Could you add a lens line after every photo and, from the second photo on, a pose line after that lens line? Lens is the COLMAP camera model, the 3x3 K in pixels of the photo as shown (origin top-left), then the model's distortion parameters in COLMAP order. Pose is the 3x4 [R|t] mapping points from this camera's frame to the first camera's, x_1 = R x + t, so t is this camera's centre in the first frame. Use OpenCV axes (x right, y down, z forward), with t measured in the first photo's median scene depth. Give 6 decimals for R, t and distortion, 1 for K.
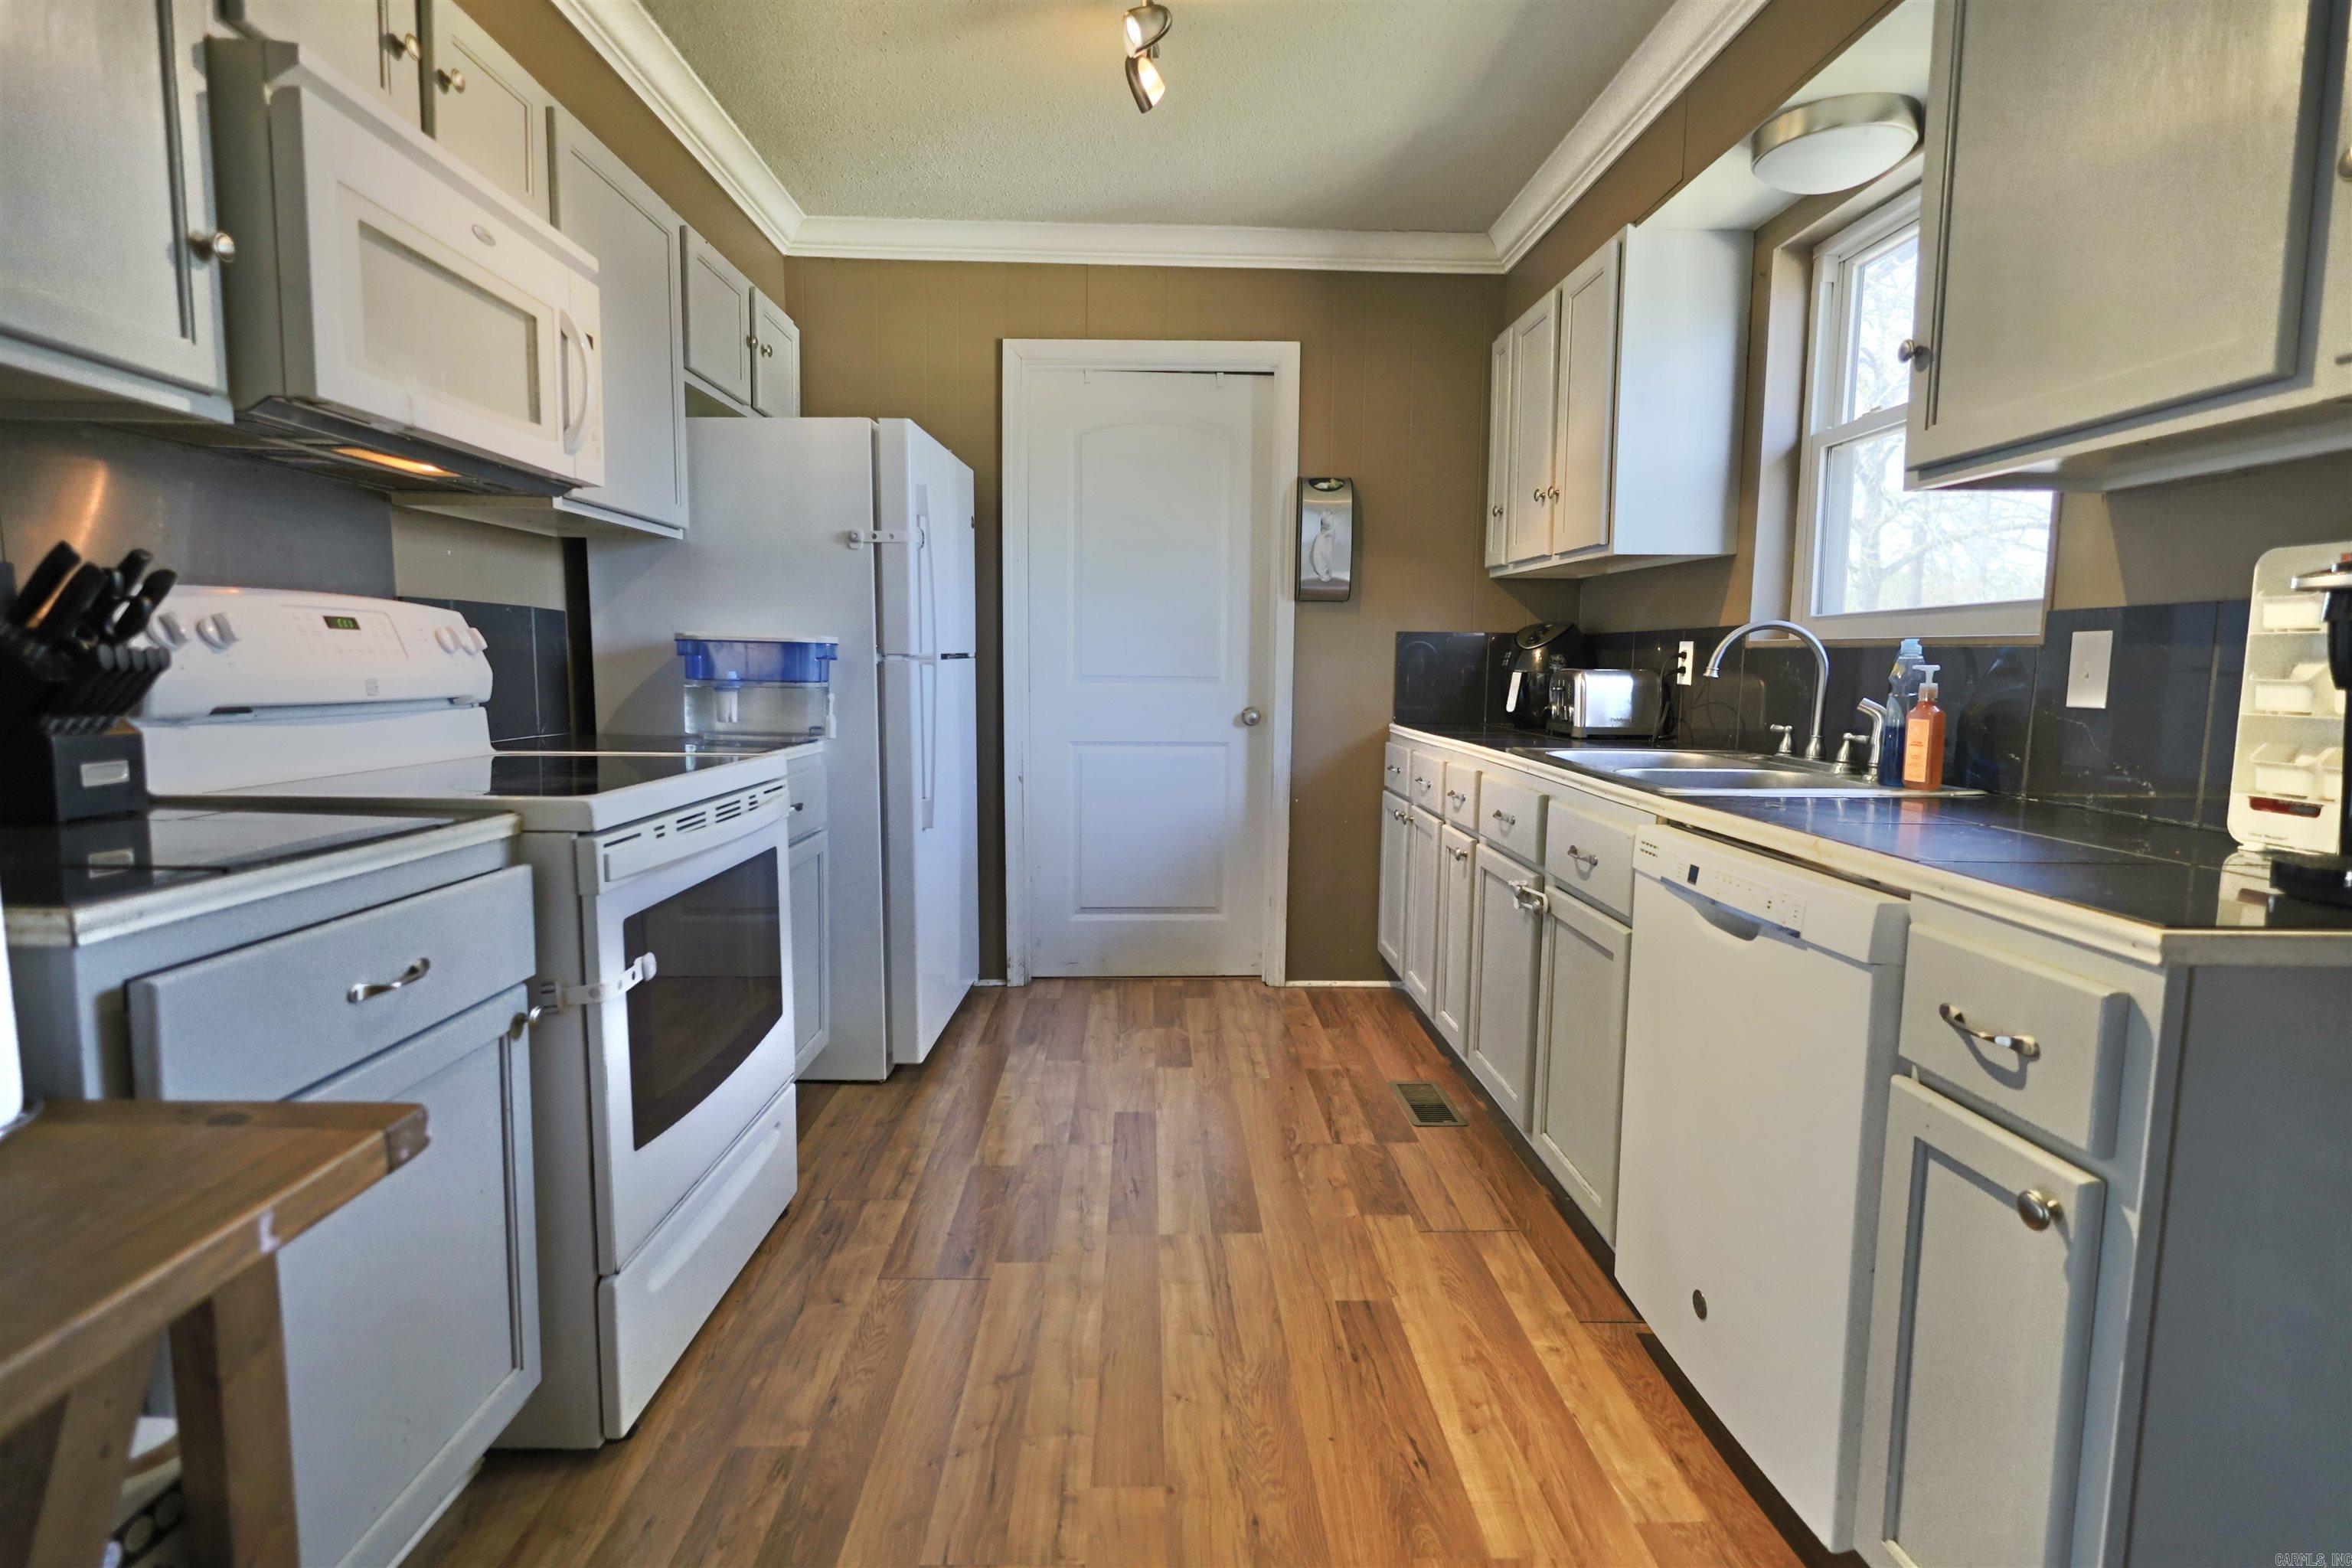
lens RADIAL K [[1149.8, 0, 1176.0], [0, 1149.8, 784.0], [0, 0, 1]] dist [-0.001745, 0.000019]
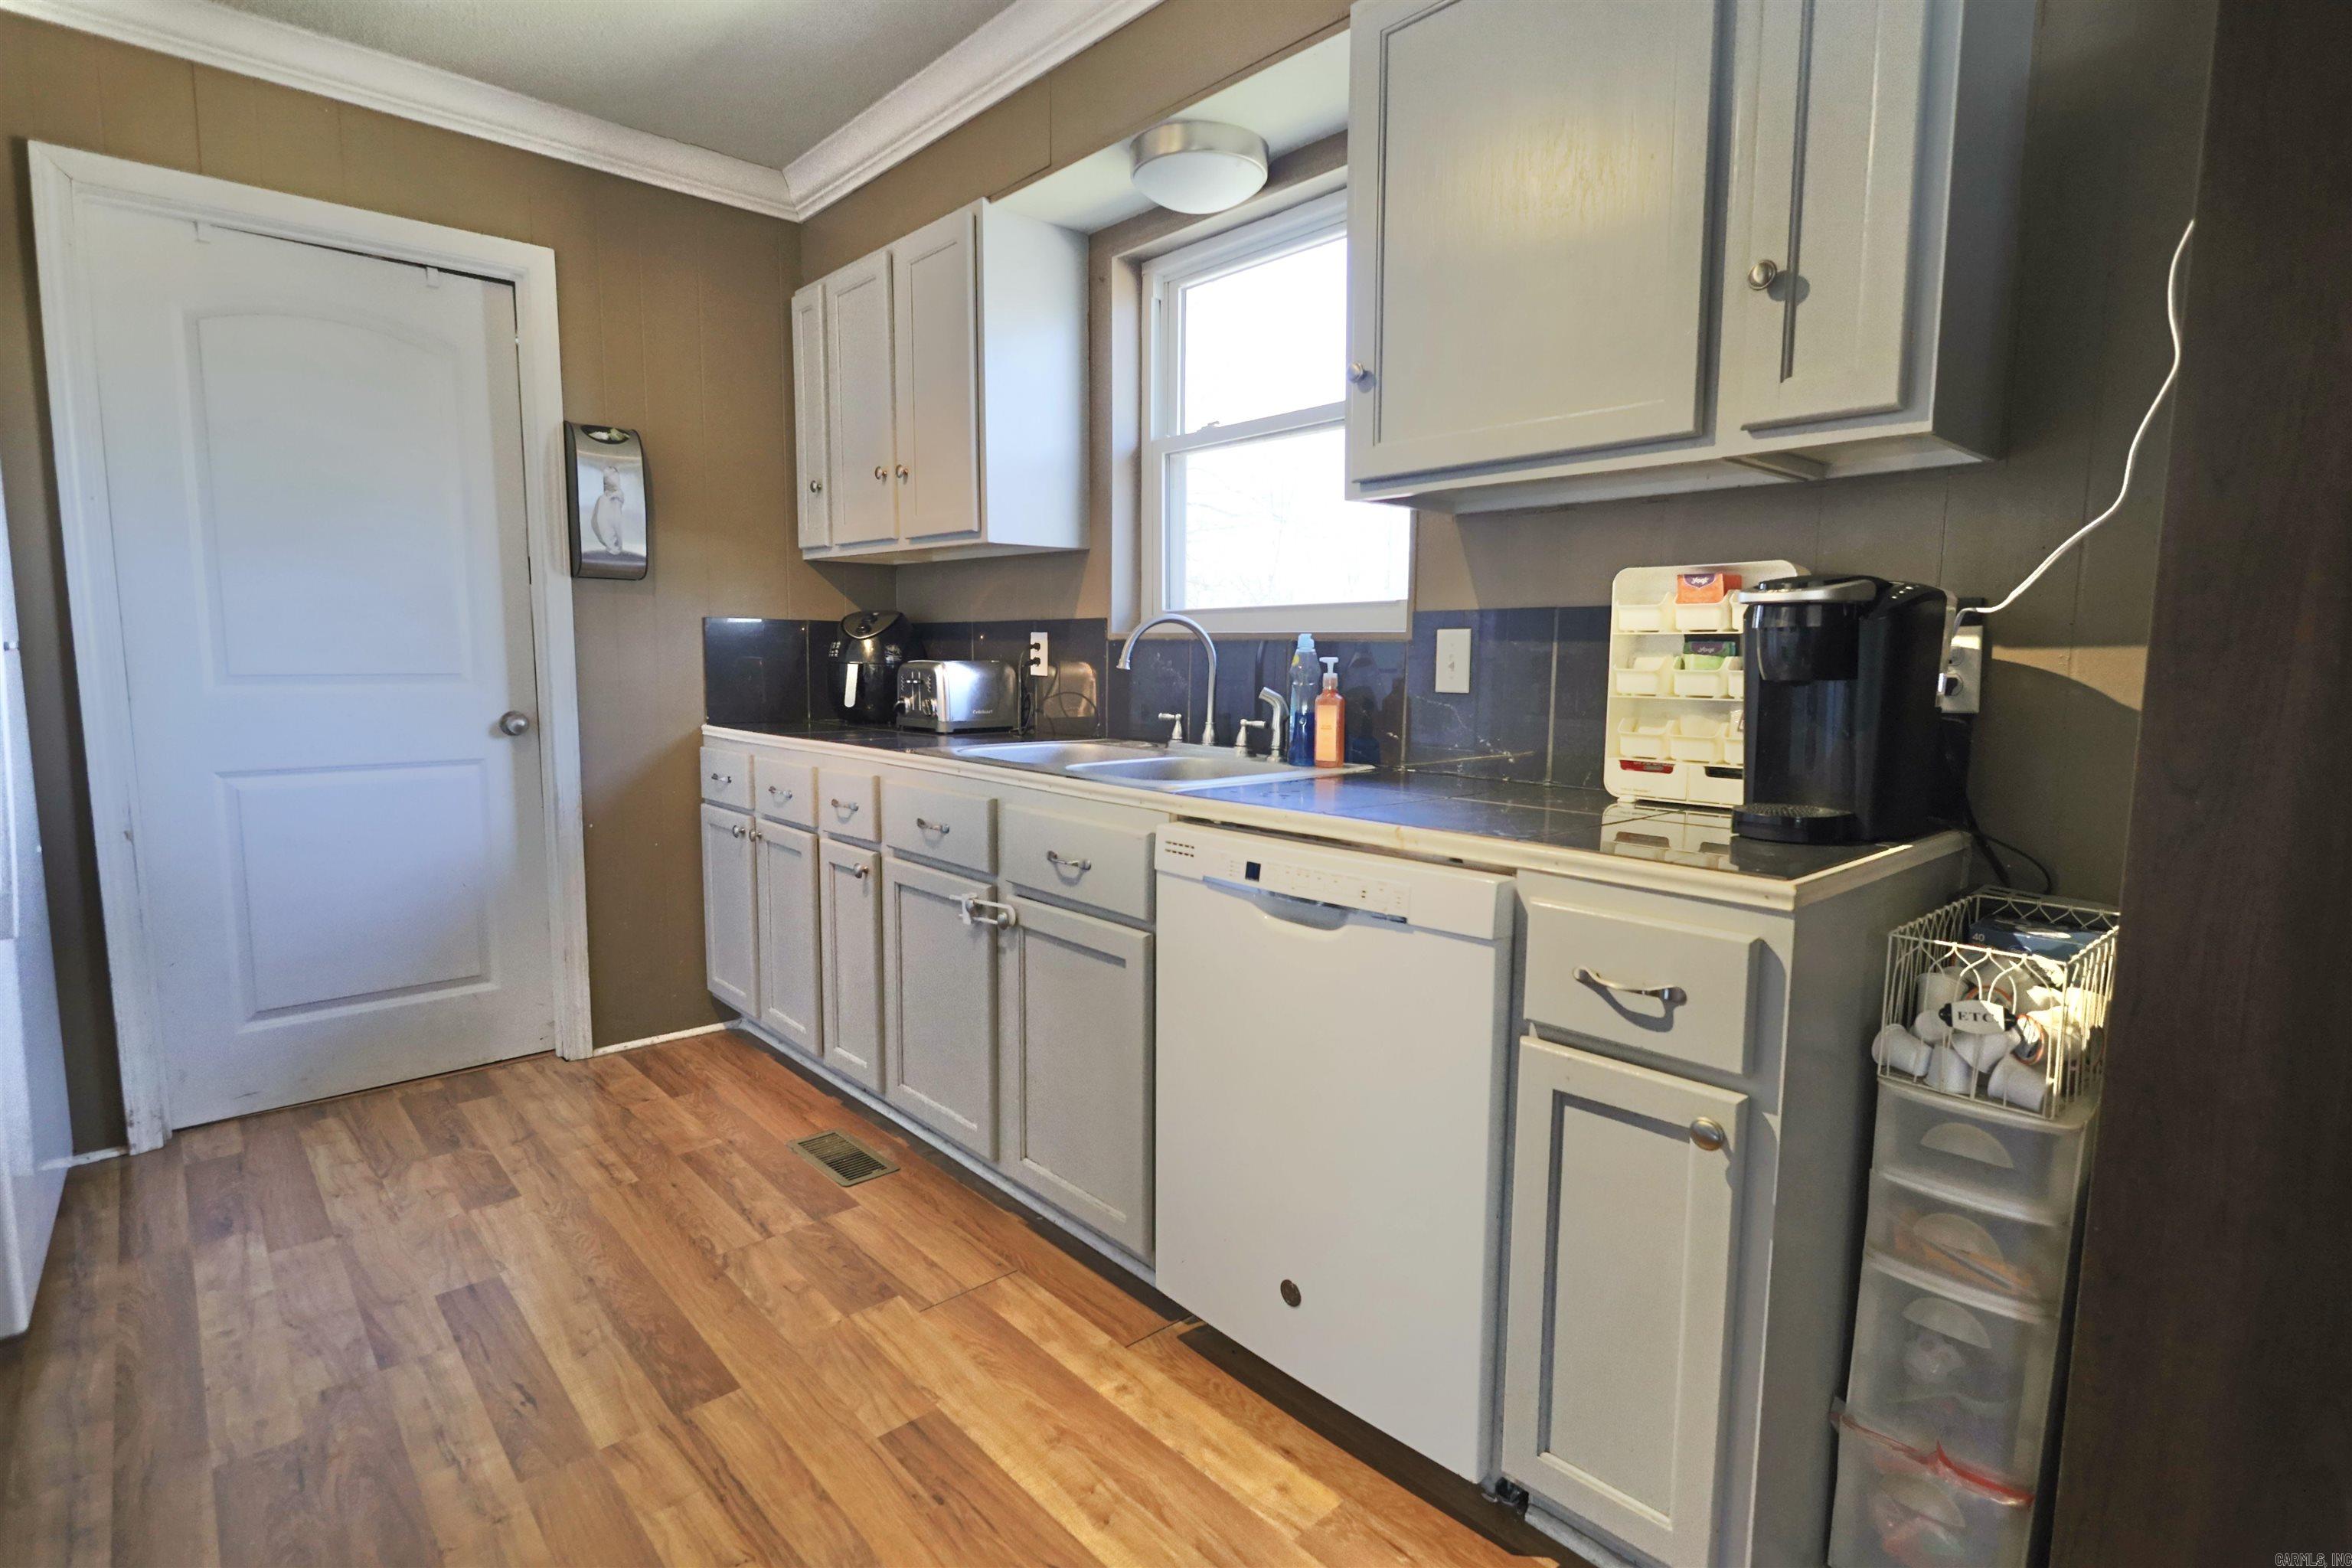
lens RADIAL K [[1149.8, 0, 1176.0], [0, 1149.8, 784.0], [0, 0, 1]] dist [-0.001745, 0.000019]
pose [[0.760514, -0.077718, 0.644654, -0.153655], [0.069880, 0.996841, 0.037738, -0.025282], [-0.645550, 0.016348, 0.763543, 0.183066]]
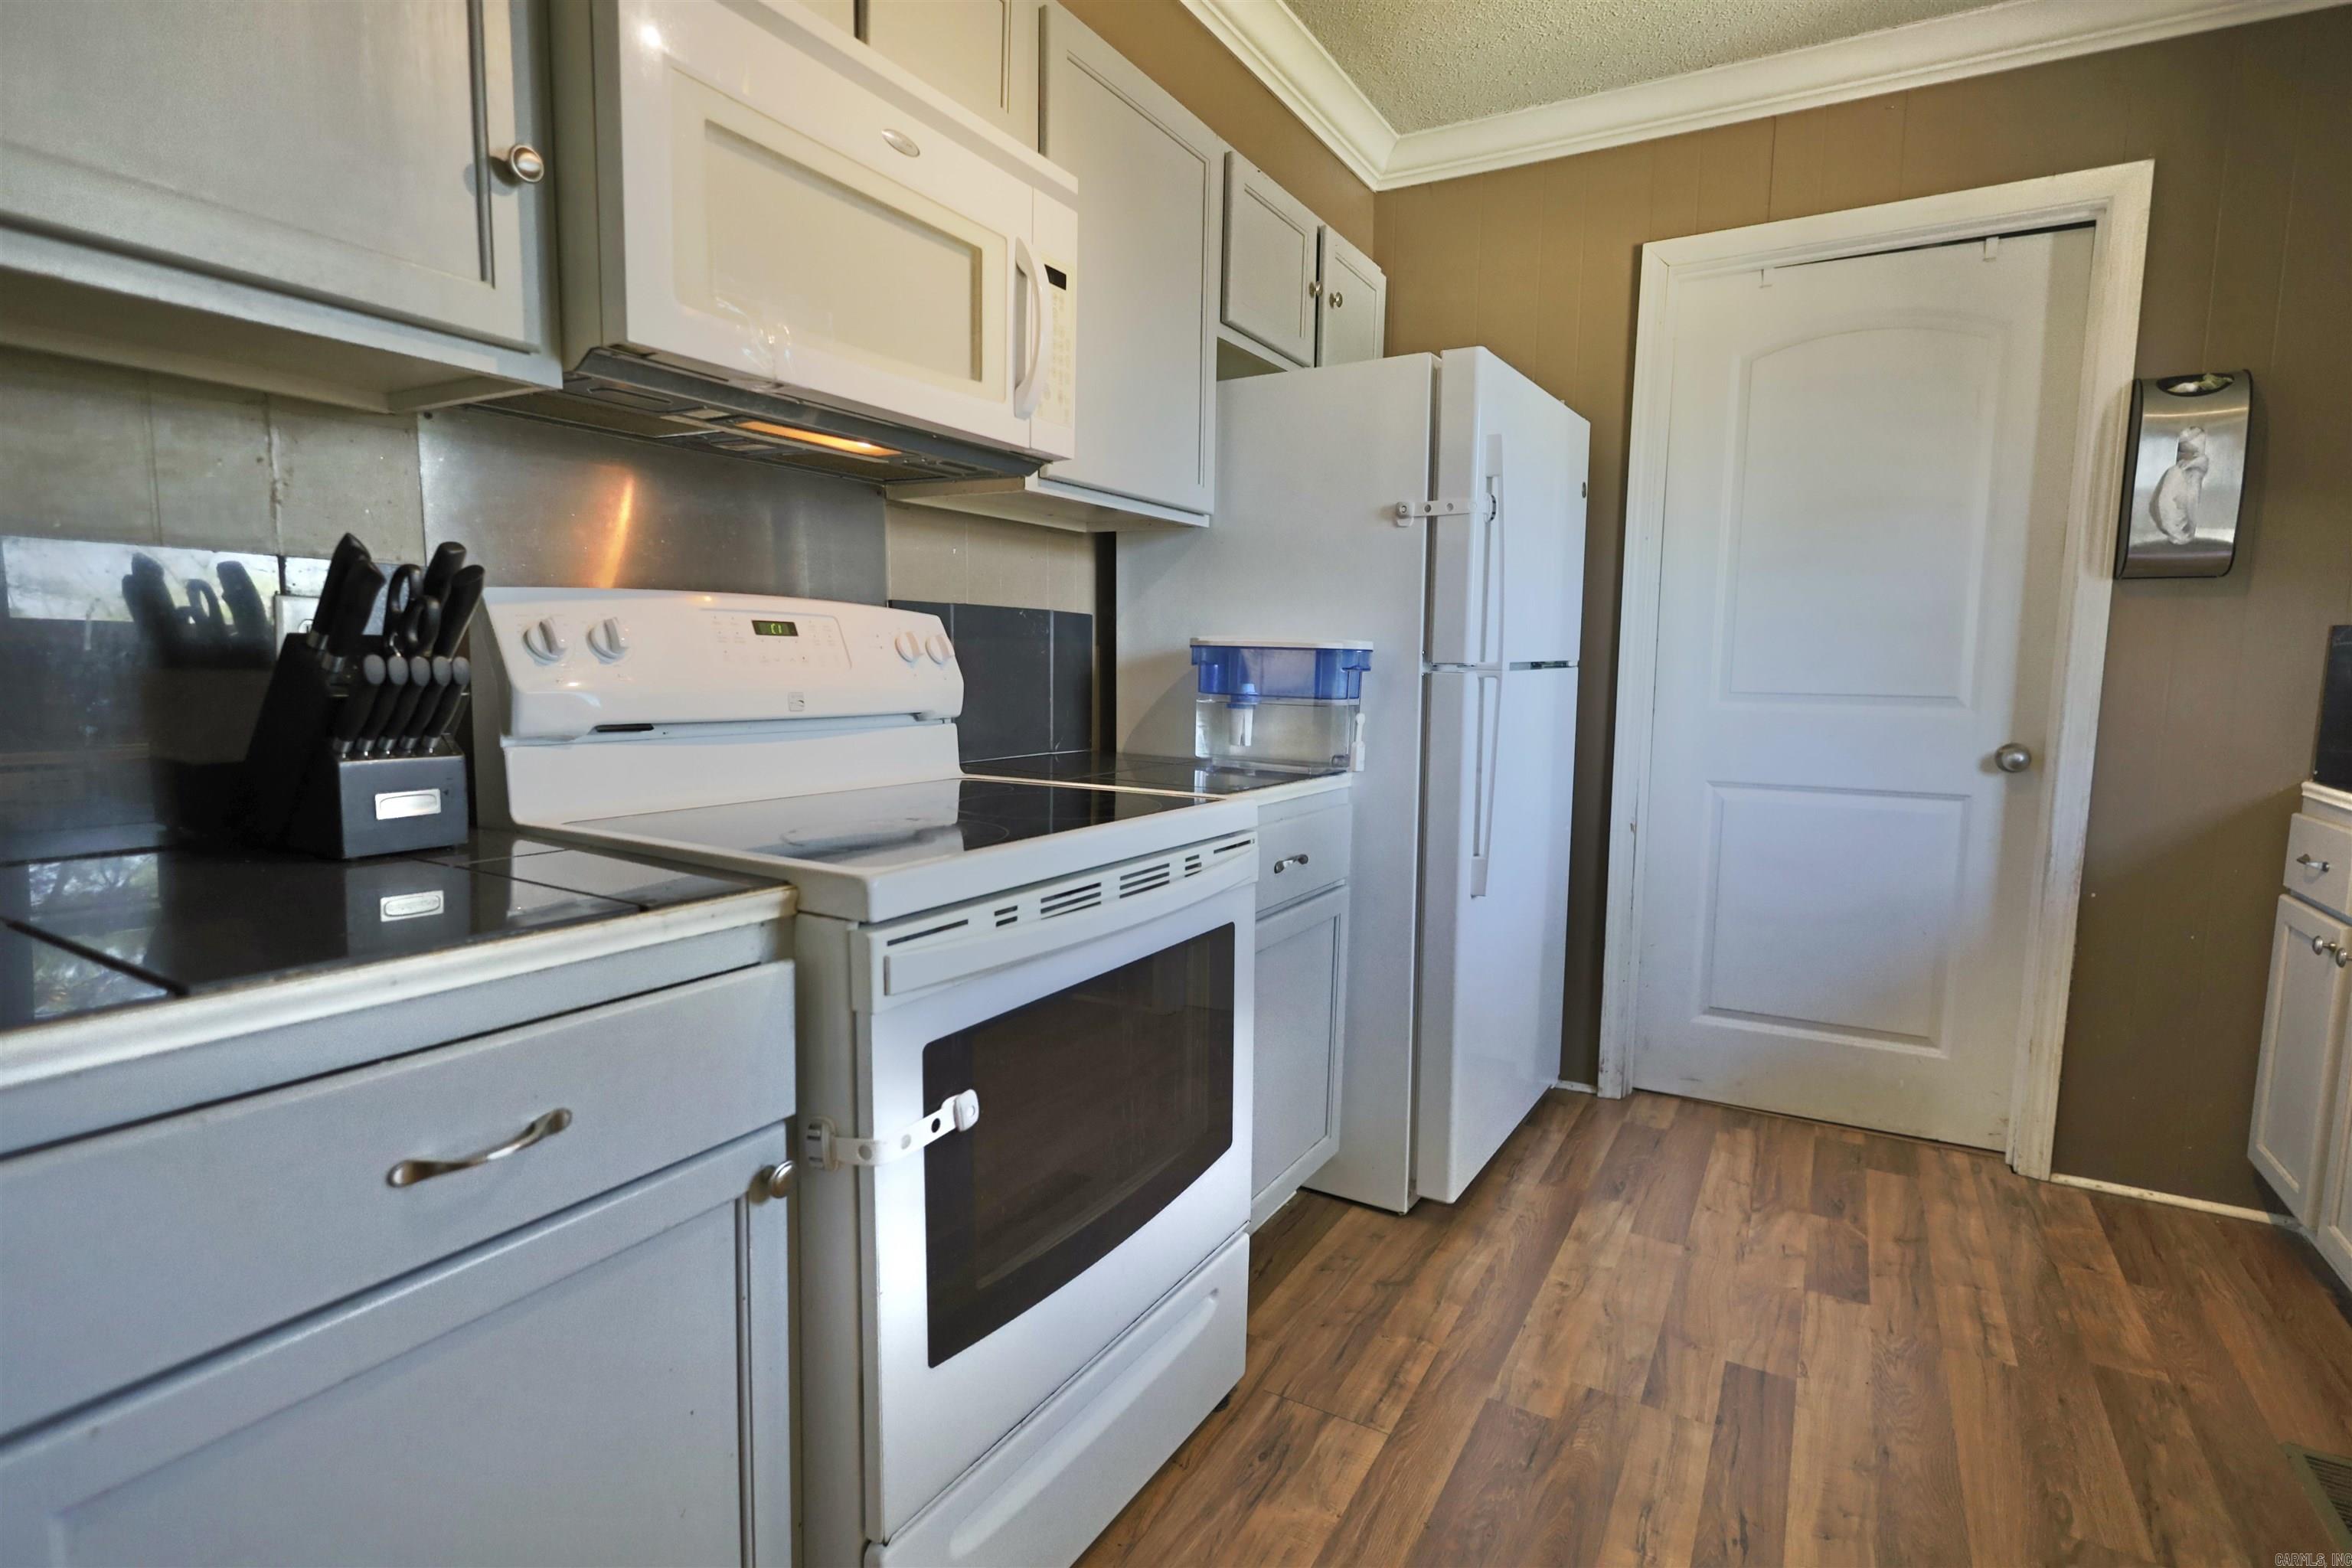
lens RADIAL K [[1149.8, 0, 1176.0], [0, 1149.8, 784.0], [0, 0, 1]] dist [-0.001745, 0.000019]
pose [[0.850329, 0.057757, -0.523072, 0.004415], [-0.060044, 0.998116, 0.012601, -0.037203], [0.522814, 0.020692, 0.852196, 0.301861]]
